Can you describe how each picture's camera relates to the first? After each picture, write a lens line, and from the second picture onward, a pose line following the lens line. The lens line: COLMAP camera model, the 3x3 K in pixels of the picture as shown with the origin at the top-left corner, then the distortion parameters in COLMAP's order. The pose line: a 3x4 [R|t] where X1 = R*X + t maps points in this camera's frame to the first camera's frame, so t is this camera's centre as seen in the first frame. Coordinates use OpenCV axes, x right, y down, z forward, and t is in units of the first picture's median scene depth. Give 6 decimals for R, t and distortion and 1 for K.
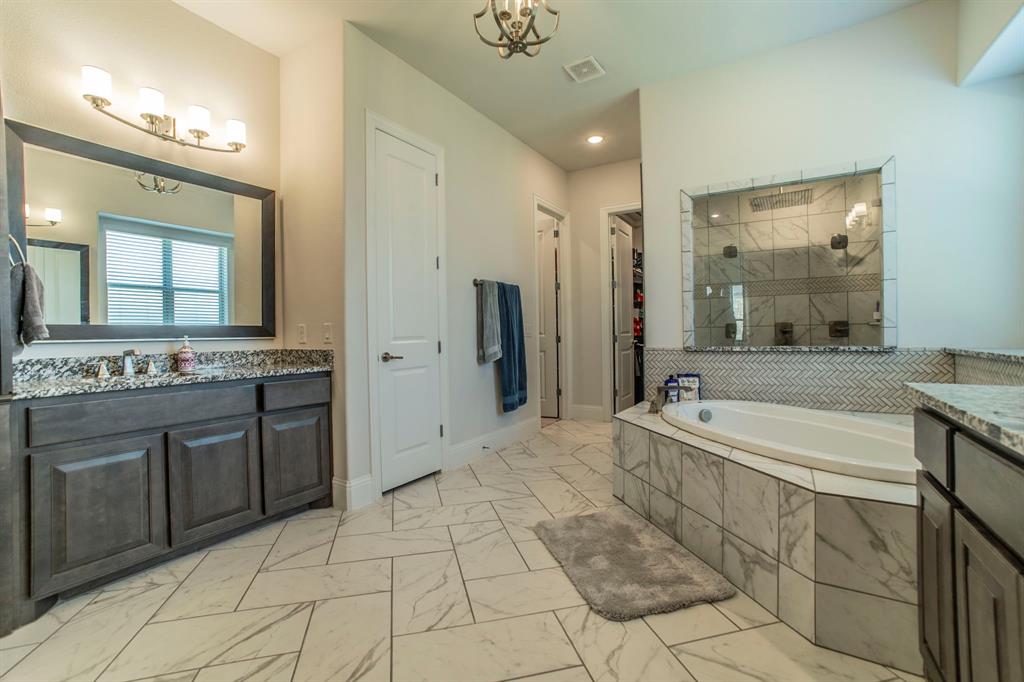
lens RADIAL K [[470.2, 0, 506.2], [0, 470.2, 338.5], [0, 0, 1]] dist [-0.002267, 0.001516]
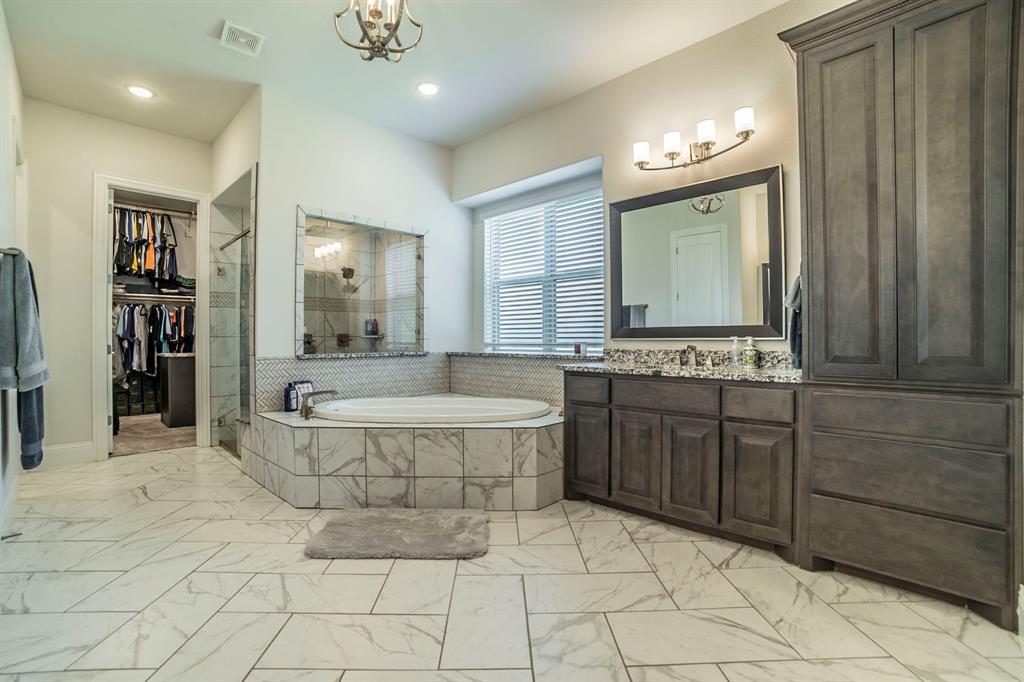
lens RADIAL K [[470.2, 0, 506.4], [0, 470.2, 338.3], [0, 0, 1]] dist [-0.002267, 0.001516]
pose [[0.250811, 0.016727, 0.967891, -0.674424], [0.010109, 0.999751, -0.019897, 0.007730], [-0.967983, 0.014775, 0.250580, 0.379659]]
